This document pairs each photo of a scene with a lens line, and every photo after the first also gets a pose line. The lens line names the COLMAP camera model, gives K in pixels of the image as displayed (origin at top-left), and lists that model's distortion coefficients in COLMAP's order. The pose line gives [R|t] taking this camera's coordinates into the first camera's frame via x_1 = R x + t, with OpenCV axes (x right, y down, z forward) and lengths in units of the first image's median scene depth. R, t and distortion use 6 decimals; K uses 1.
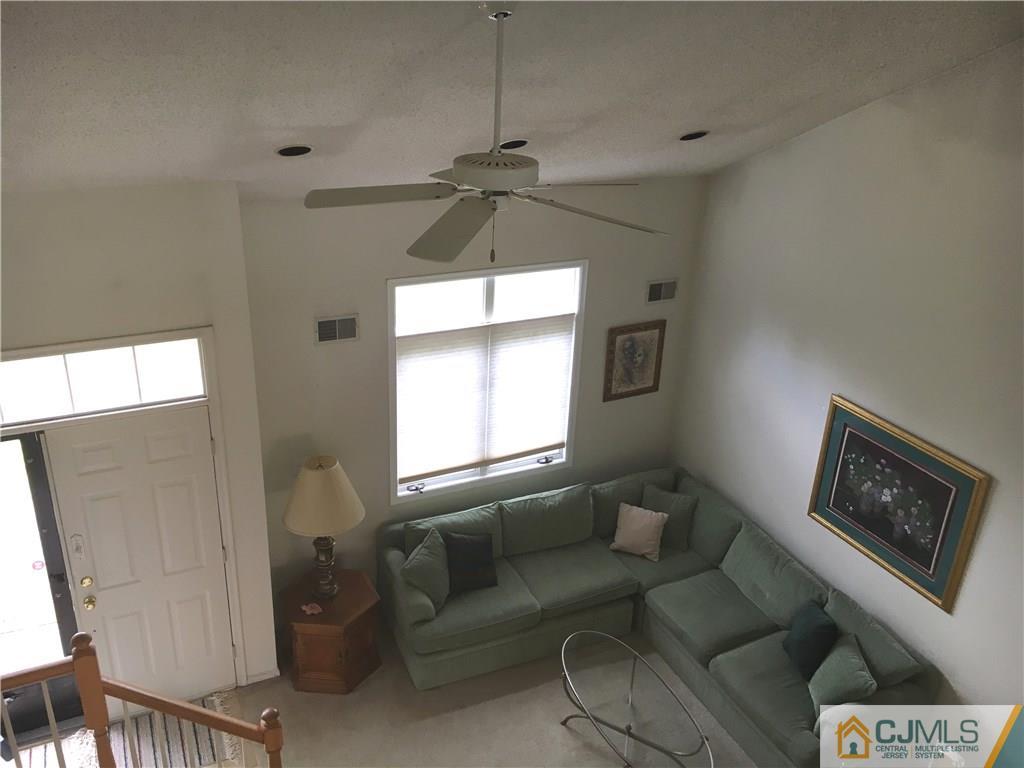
lens RADIAL K [[871.3, 0, 506.3], [0, 871.3, 386.0], [0, 0, 1]] dist [0.062408, -0.077917]
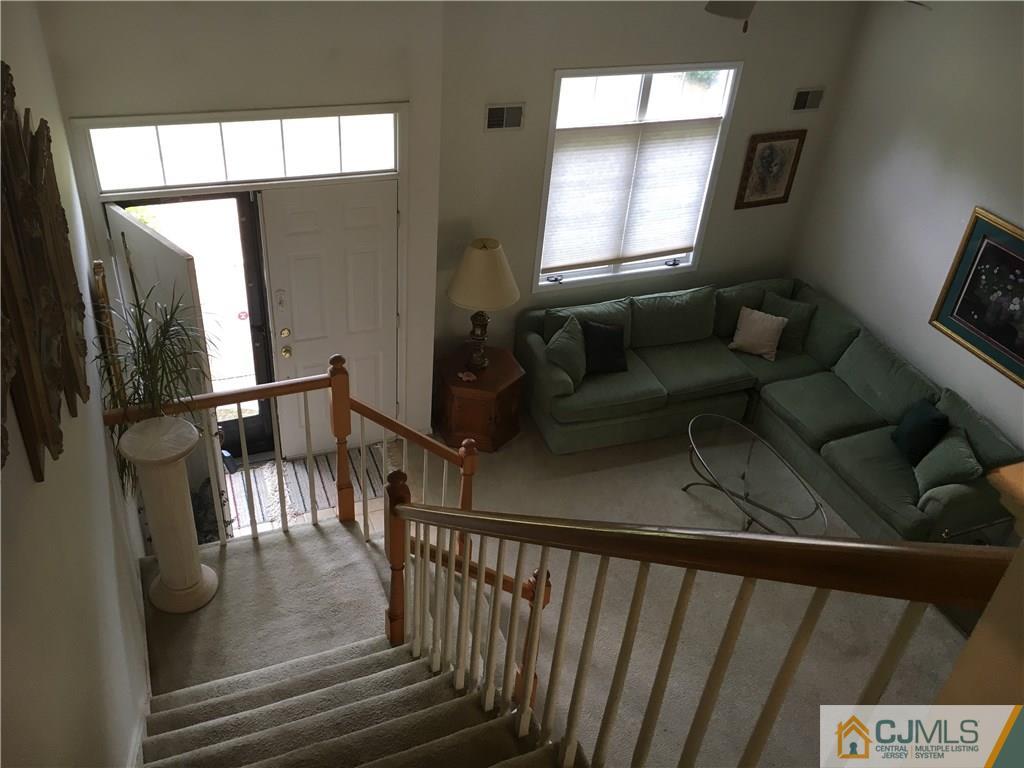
lens RADIAL K [[871.3, 0, 507.7], [0, 871.3, 383.3], [0, 0, 1]] dist [0.062408, -0.077917]
pose [[0.997109, 0.066897, -0.036042, -0.123083], [-0.059175, 0.981146, 0.183984, 0.052158], [0.047670, -0.181320, 0.982268, -0.088359]]
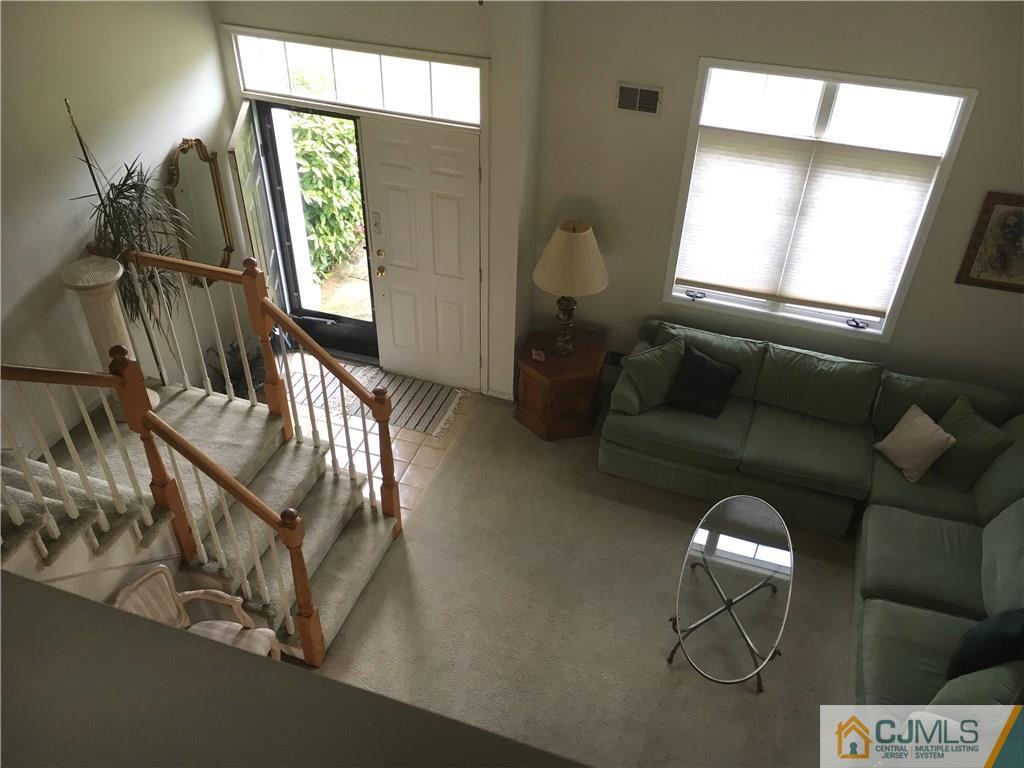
lens RADIAL K [[871.3, 0, 511.0], [0, 871.3, 381.5], [0, 0, 1]] dist [0.062408, -0.077917]
pose [[0.712782, 0.412577, -0.567205, 0.361967], [-0.281083, 0.908941, 0.307927, -0.038097], [0.642599, -0.060054, 0.763845, 0.141747]]
